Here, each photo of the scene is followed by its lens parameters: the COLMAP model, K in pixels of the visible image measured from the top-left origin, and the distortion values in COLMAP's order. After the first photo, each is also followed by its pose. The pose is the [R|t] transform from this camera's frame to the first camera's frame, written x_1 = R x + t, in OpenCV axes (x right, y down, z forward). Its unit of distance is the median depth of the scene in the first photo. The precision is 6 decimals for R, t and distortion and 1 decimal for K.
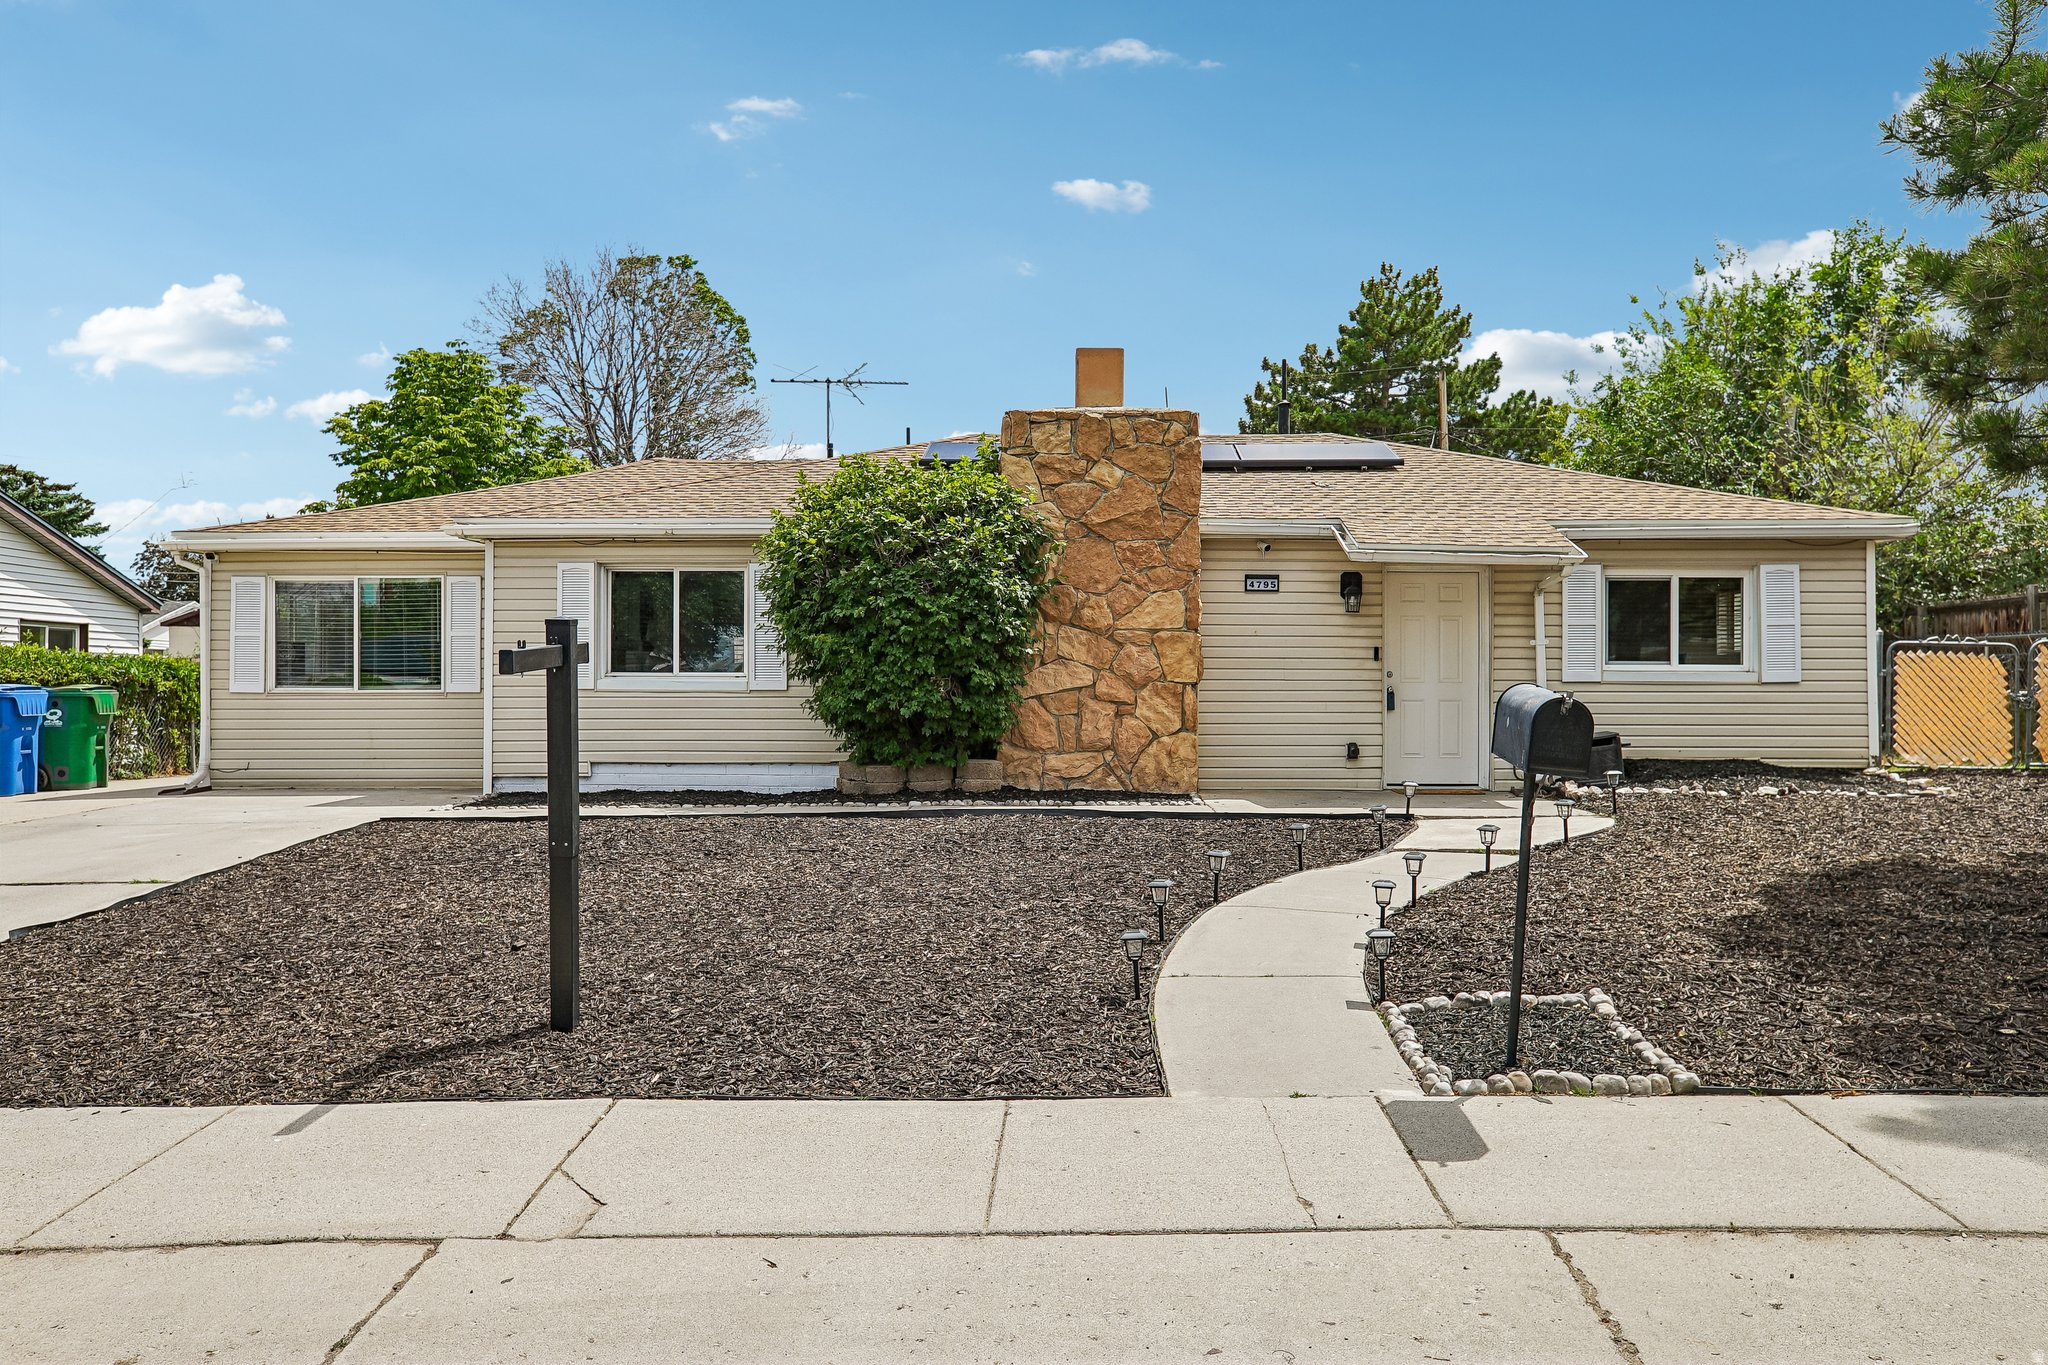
lens RADIAL K [[1621.0, 0, 1014.5], [0, 1621.0, 672.2], [0, 0, 1]] dist [-0.007593, 0.001671]
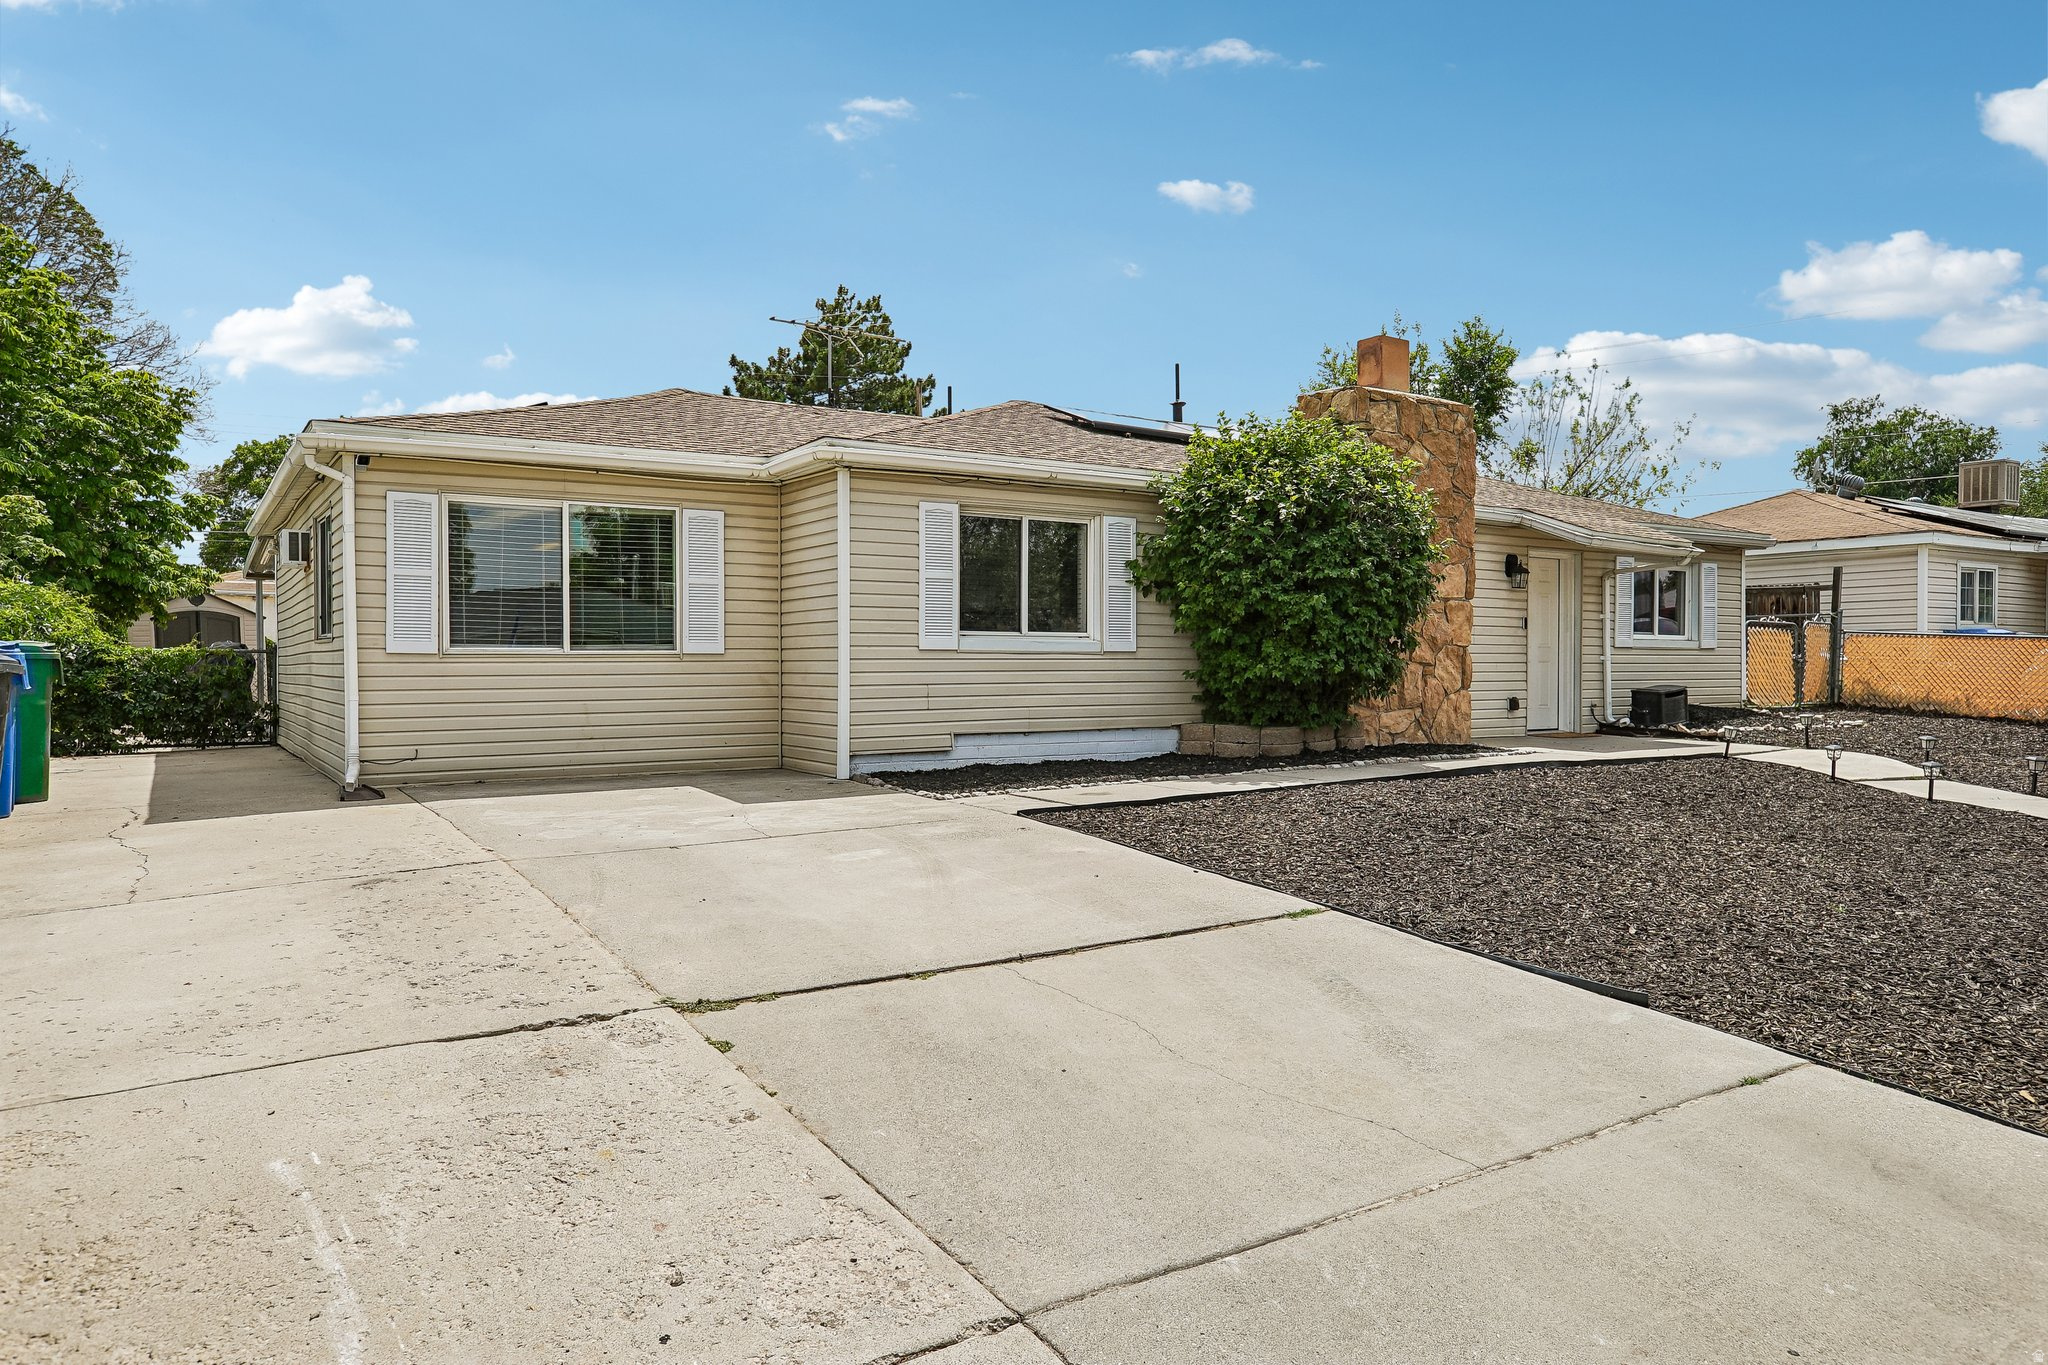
lens RADIAL K [[1355.9, 0, 1039.1], [0, 1355.9, 680.9], [0, 0, 1]] dist [-0.037328, 0.000740]
pose [[0.818803, -0.009256, 0.574000, -0.658350], [-0.007302, 0.999621, 0.026536, 0.007707], [-0.574028, -0.025919, 0.818425, 0.386640]]
